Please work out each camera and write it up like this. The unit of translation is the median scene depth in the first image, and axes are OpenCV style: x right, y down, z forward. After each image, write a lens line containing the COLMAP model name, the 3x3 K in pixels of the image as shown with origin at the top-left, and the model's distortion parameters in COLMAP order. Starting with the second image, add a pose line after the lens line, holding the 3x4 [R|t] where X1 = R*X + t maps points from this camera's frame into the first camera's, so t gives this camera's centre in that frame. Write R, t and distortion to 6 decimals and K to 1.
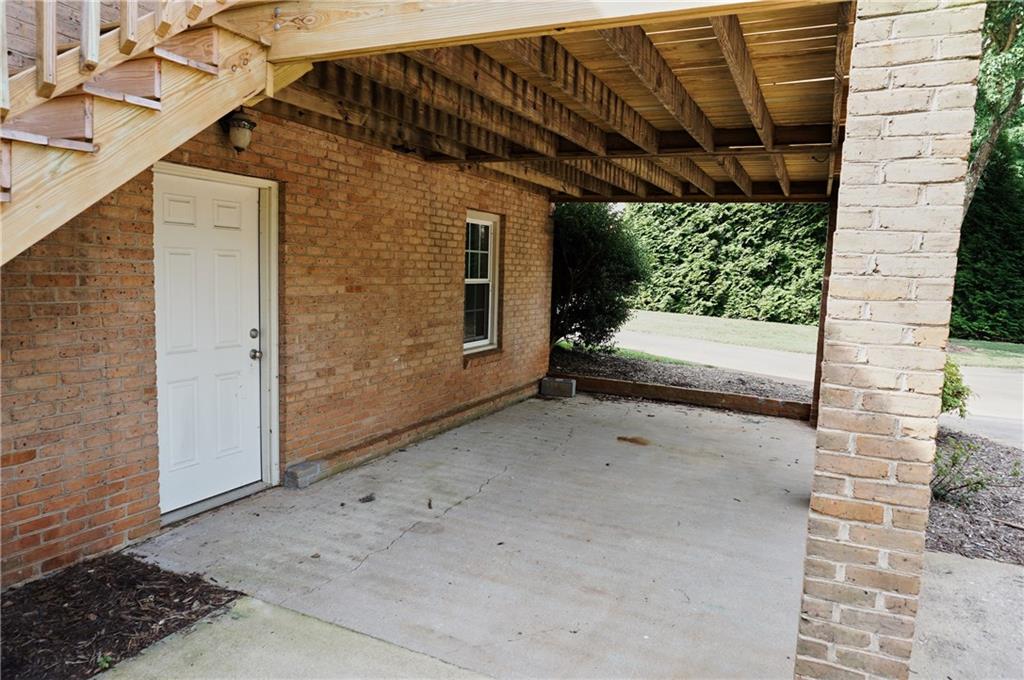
lens RADIAL K [[691.2, 0, 510.9], [0, 691.2, 338.6], [0, 0, 1]] dist [-0.001000, 0.000785]
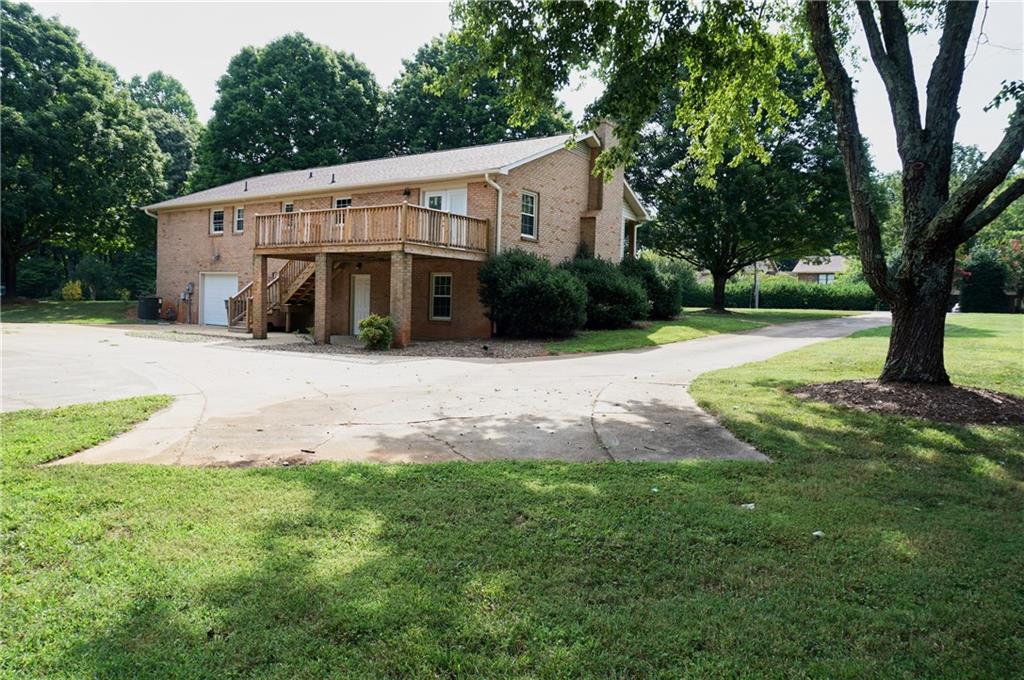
lens RADIAL K [[691.2, 0, 510.3], [0, 691.2, 342.5], [0, 0, 1]] dist [-0.001000, 0.000785]
pose [[-0.181448, 0.013368, -0.983310, 0.841533], [-0.133657, 0.990294, 0.038127, -0.011423], [0.974275, 0.138344, -0.177901, 0.551041]]
